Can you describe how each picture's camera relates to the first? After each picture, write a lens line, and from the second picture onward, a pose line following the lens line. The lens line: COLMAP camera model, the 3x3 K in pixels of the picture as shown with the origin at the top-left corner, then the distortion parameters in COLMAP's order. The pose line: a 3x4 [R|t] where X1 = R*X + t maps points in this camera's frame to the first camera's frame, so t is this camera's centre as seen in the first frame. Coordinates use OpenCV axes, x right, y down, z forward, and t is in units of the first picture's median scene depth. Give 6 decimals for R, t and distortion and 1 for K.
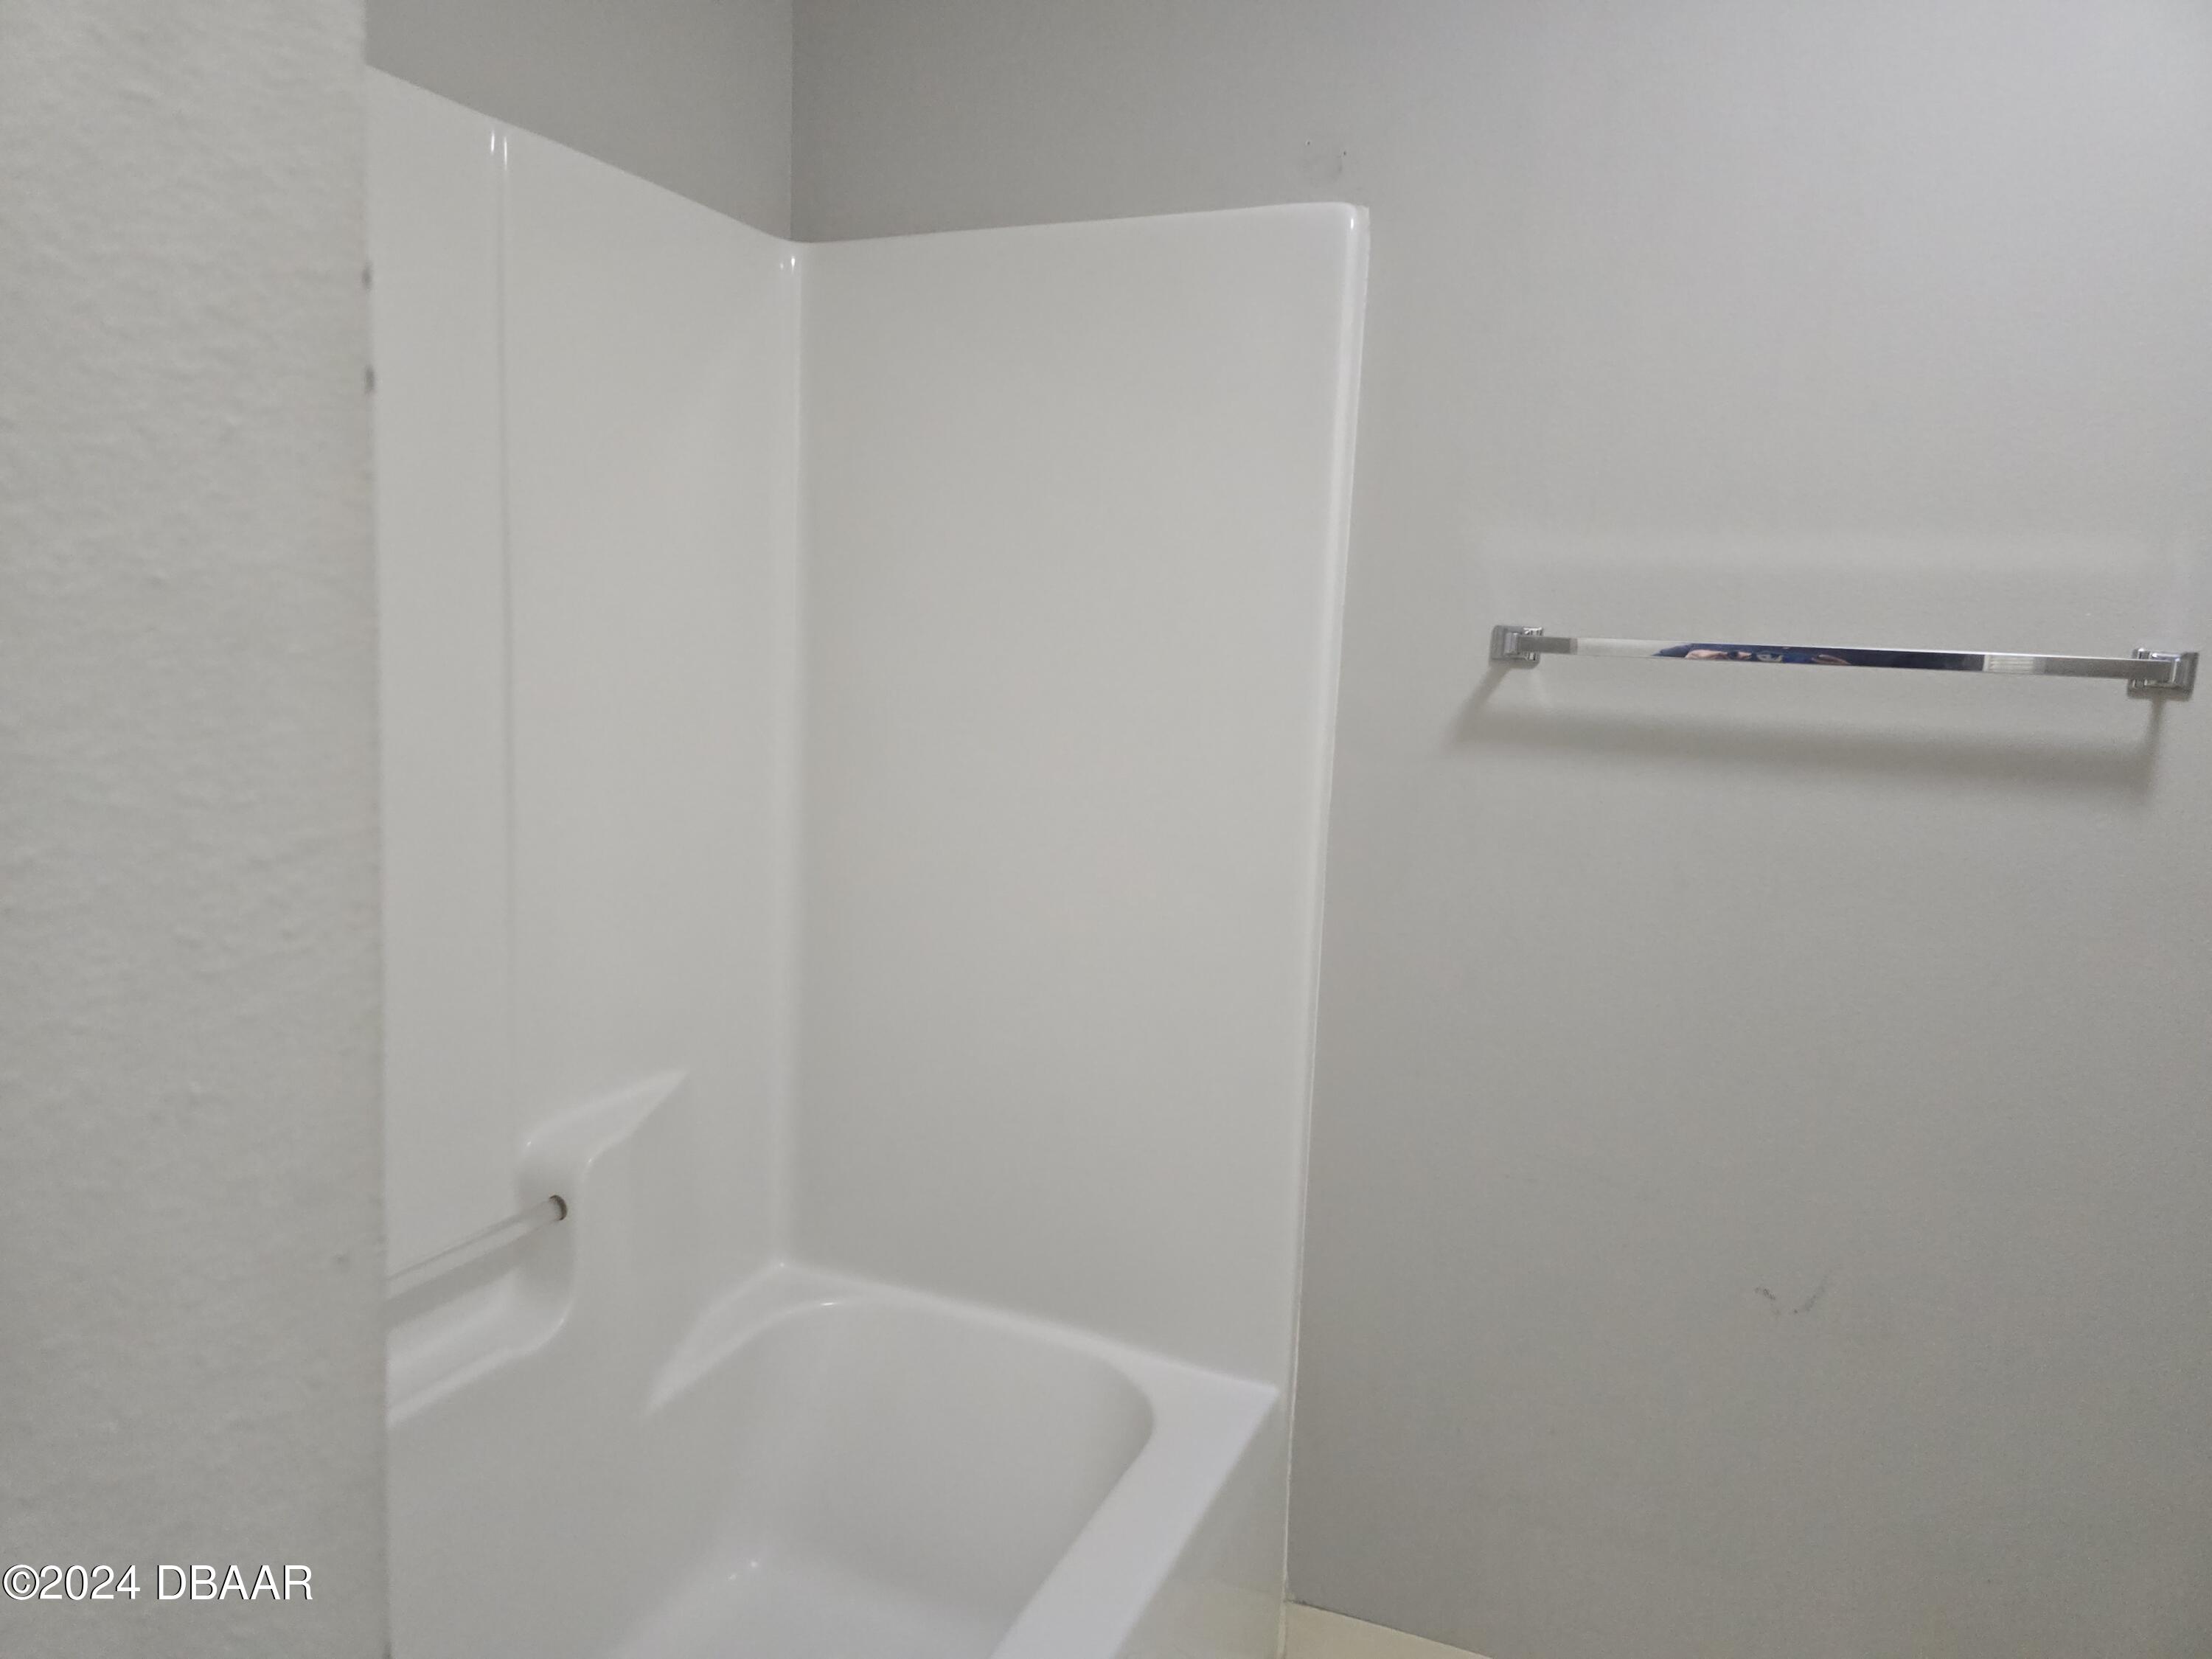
lens RADIAL K [[1477.8, 0, 1107.5], [0, 1477.8, 833.8], [0, 0, 1]] dist [0.039134, -0.019574]
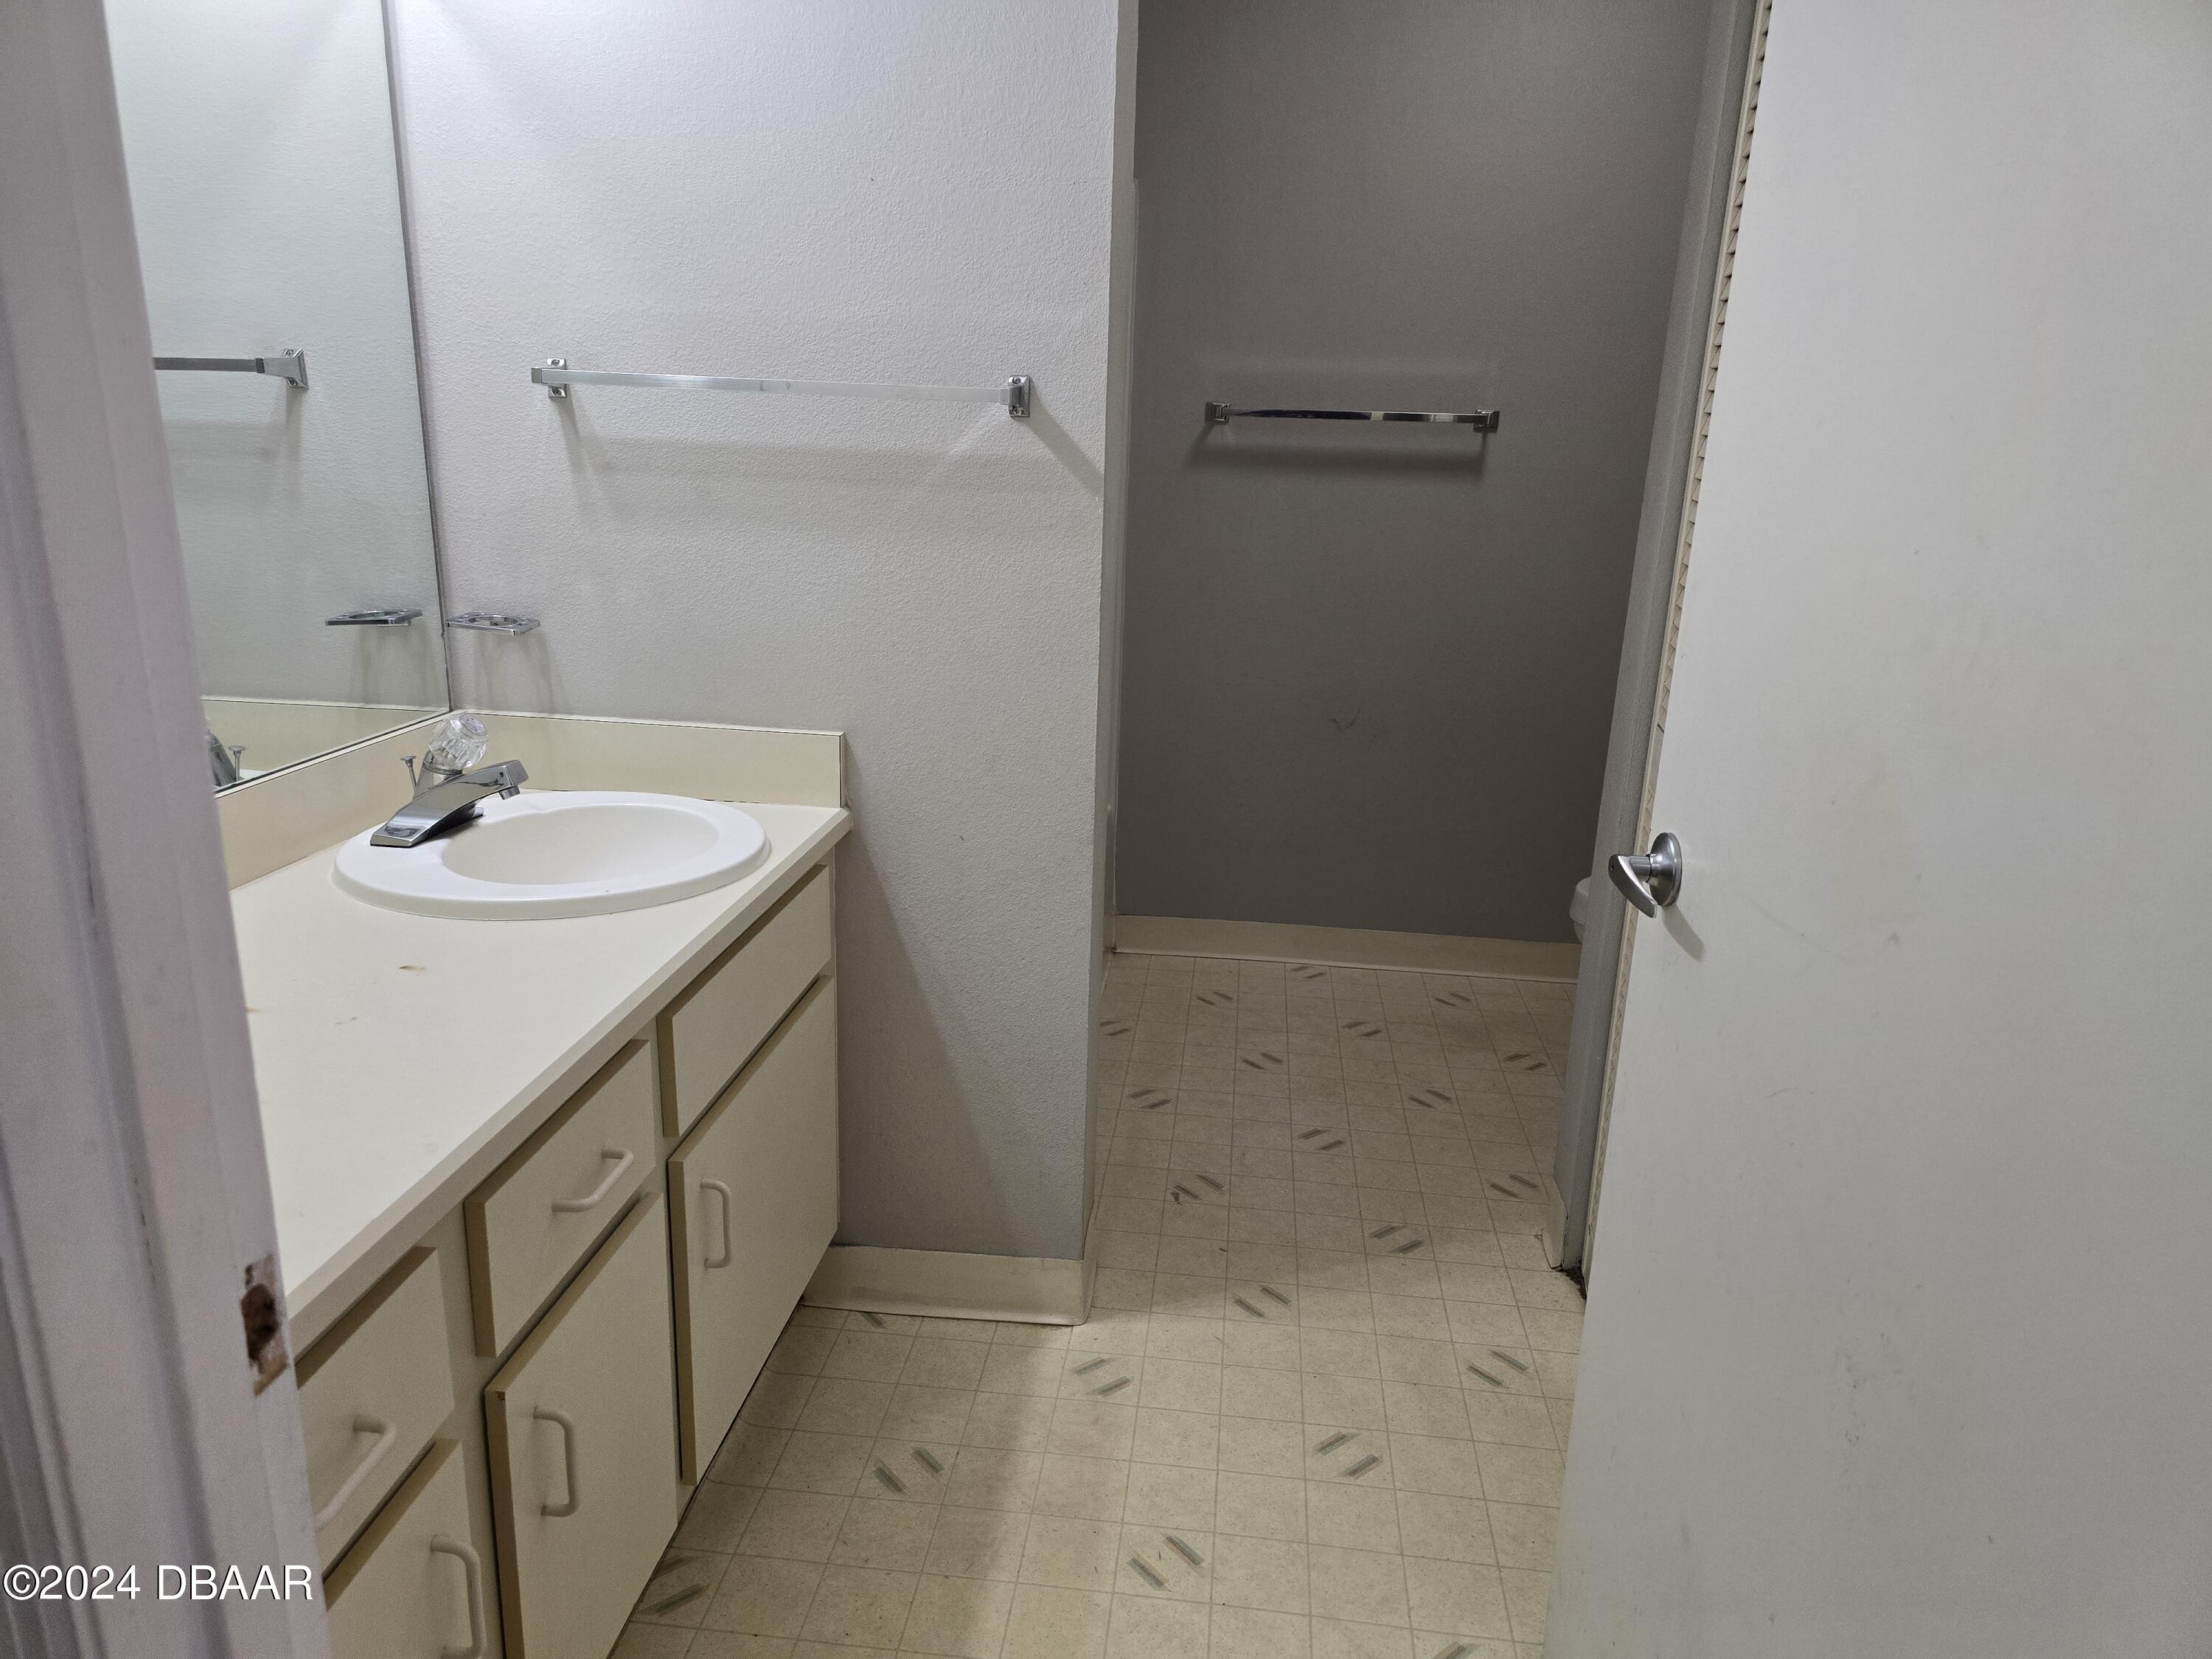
lens RADIAL K [[1477.8, 0, 1108.0], [0, 1477.8, 825.6], [0, 0, 1]] dist [0.039134, -0.019574]
pose [[0.994532, -0.044239, 0.094600, -0.105820], [0.030756, 0.989744, 0.139502, 0.167113], [-0.099801, -0.135829, 0.985693, -1.235423]]
